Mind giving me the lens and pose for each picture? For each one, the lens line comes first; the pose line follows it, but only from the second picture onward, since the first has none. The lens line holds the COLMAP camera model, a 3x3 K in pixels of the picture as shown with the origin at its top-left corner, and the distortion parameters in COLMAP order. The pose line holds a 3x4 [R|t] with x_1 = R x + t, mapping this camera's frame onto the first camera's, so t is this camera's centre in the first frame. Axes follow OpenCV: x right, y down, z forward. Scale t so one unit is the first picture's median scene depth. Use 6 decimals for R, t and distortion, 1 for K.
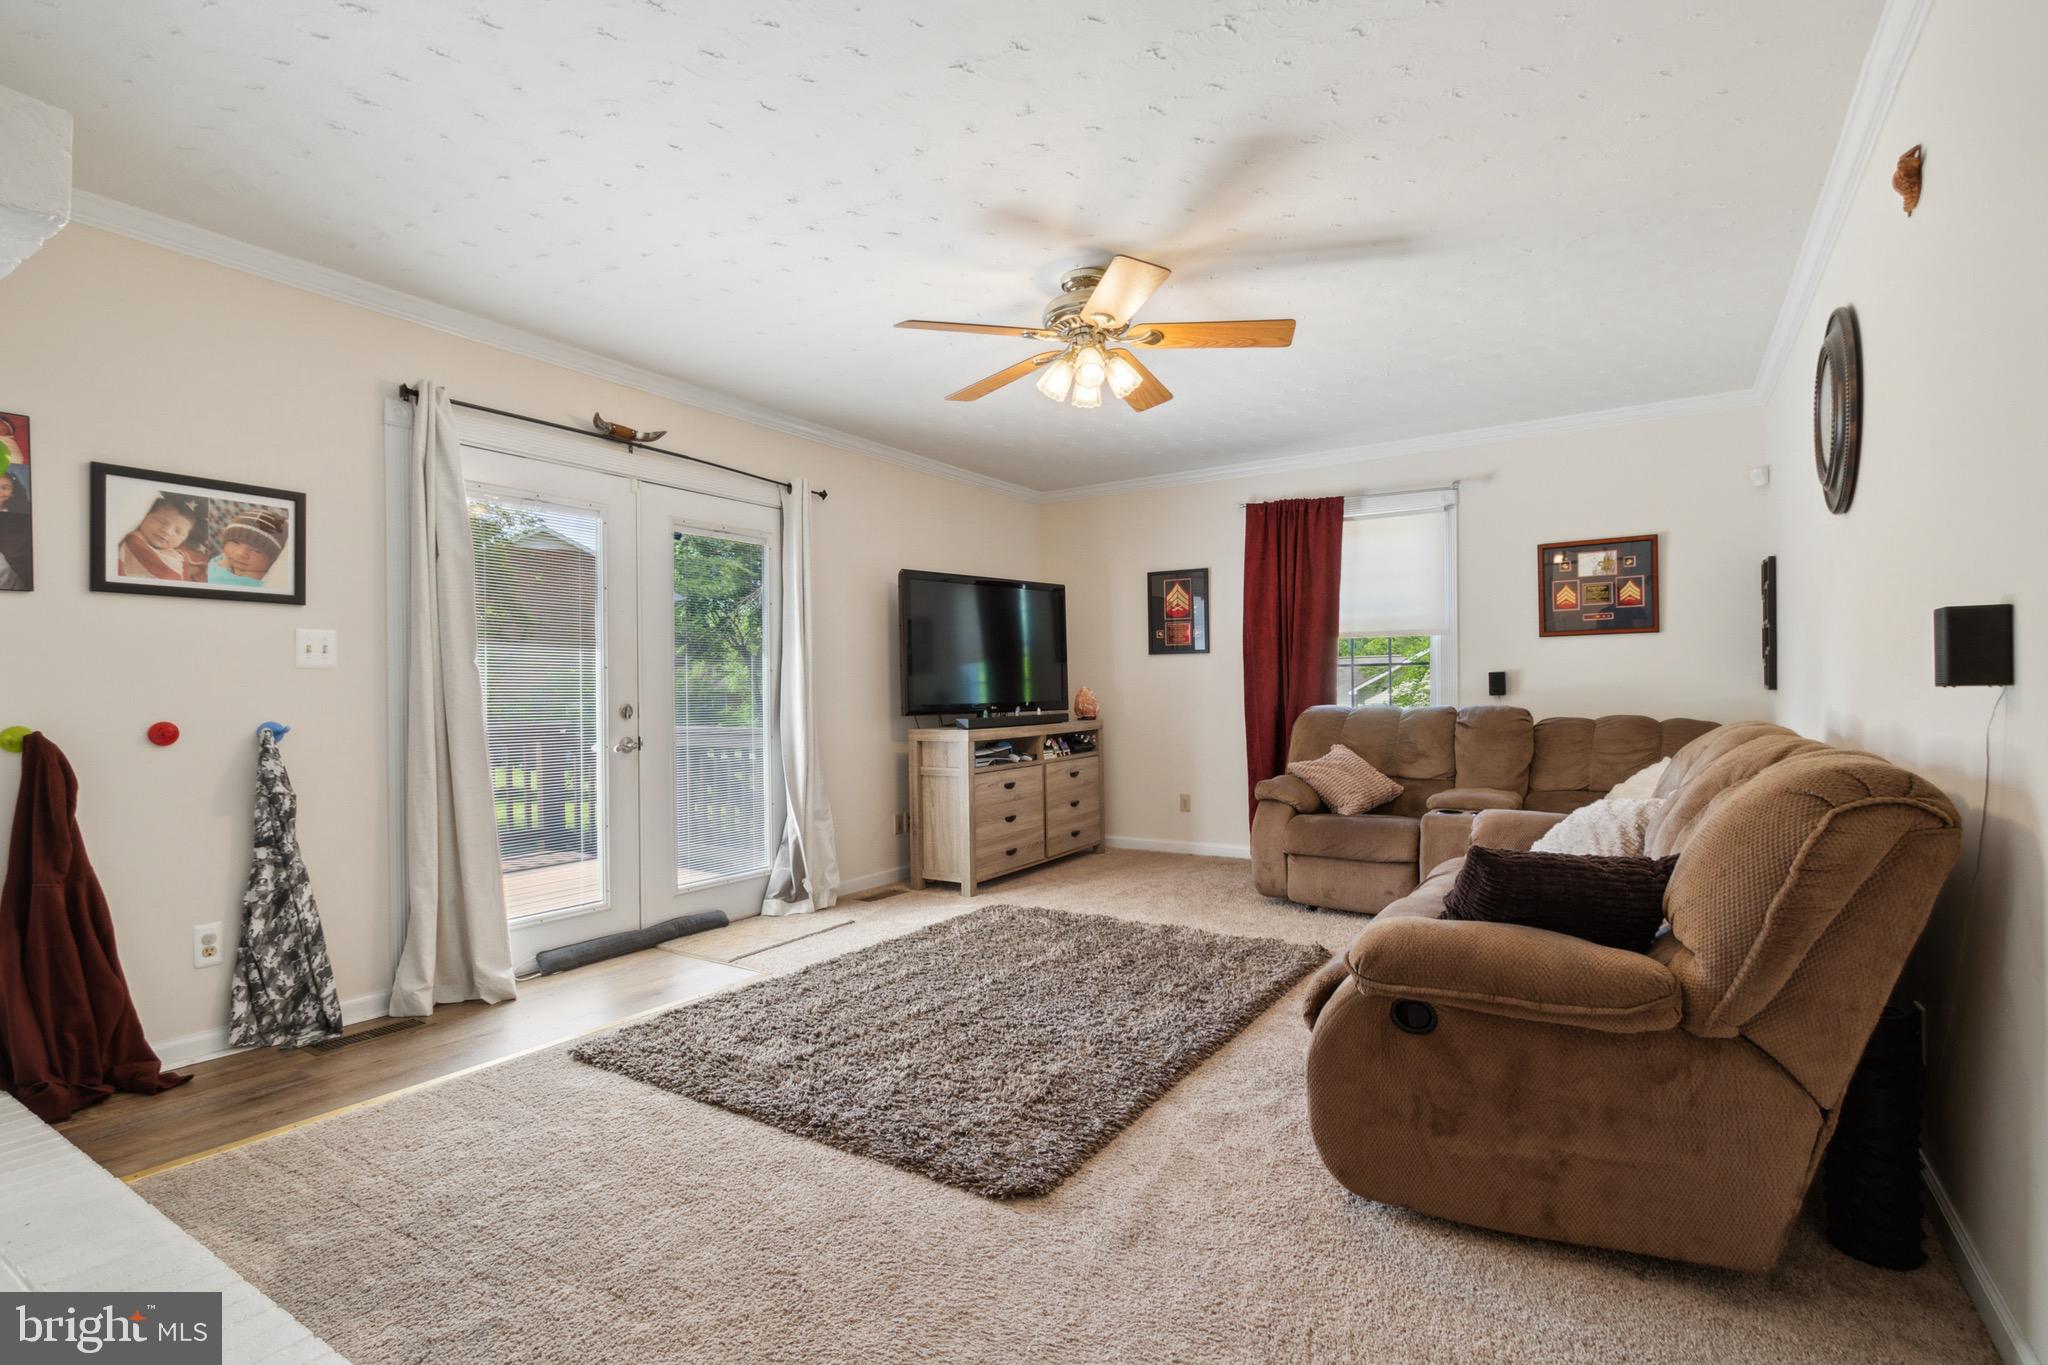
lens RADIAL K [[972.6, 0, 1022.0], [0, 972.6, 685.5], [0, 0, 1]] dist [0.005713, -0.002107]
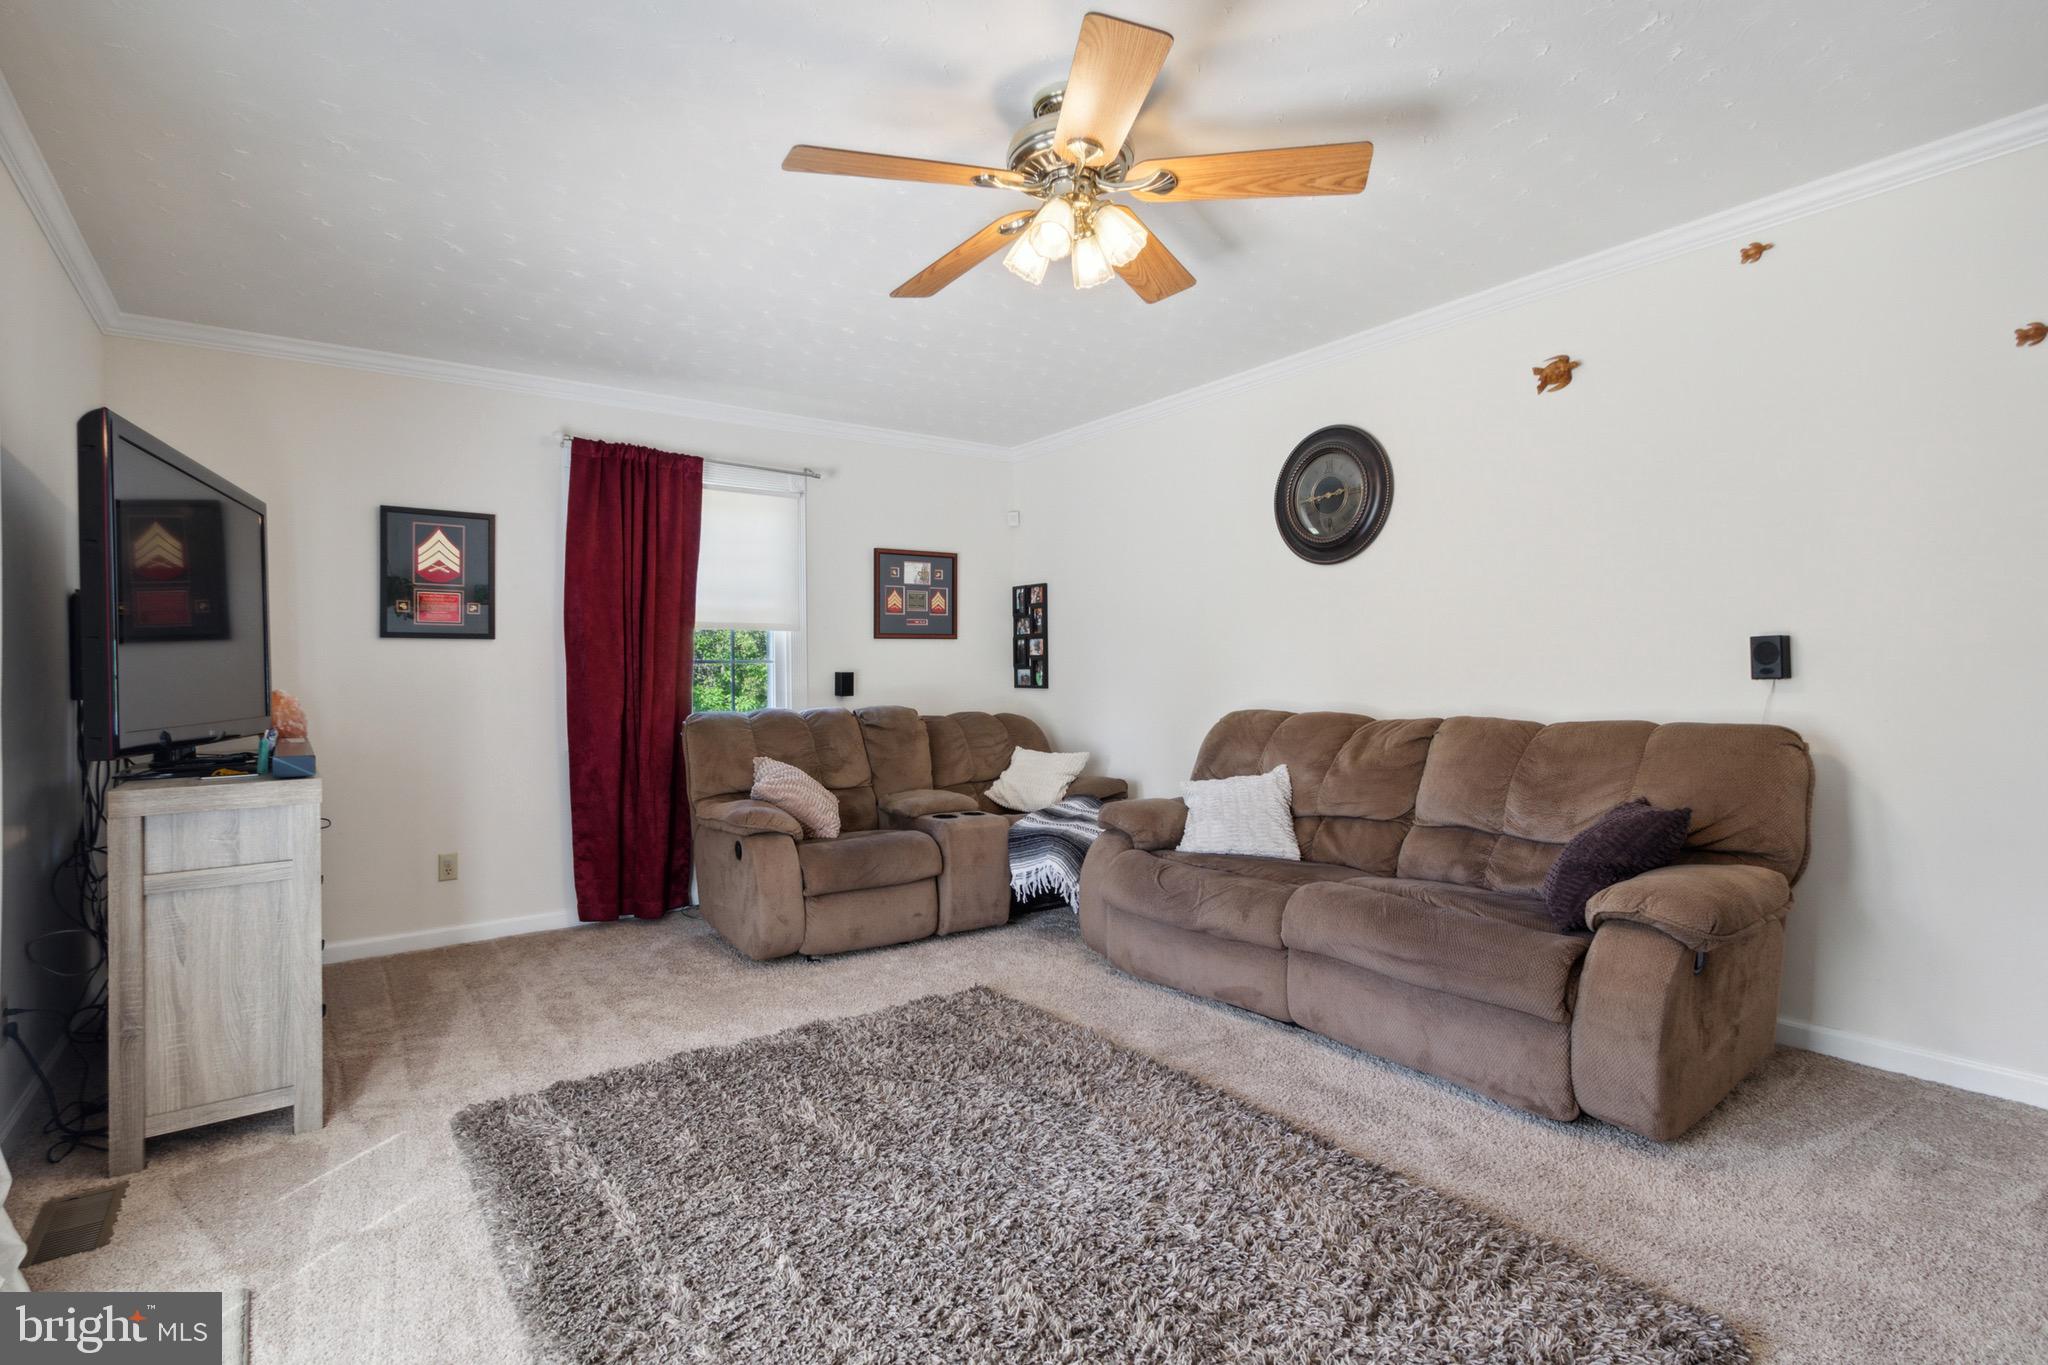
lens RADIAL K [[972.6, 0, 1022.0], [0, 972.6, 674.6], [0, 0, 1]] dist [0.005713, -0.002107]
pose [[0.367958, 0.009581, 0.929793, -0.361175], [0.005469, 0.999907, -0.012468, 0.001776], [-0.929826, 0.009673, 0.367871, 0.479853]]
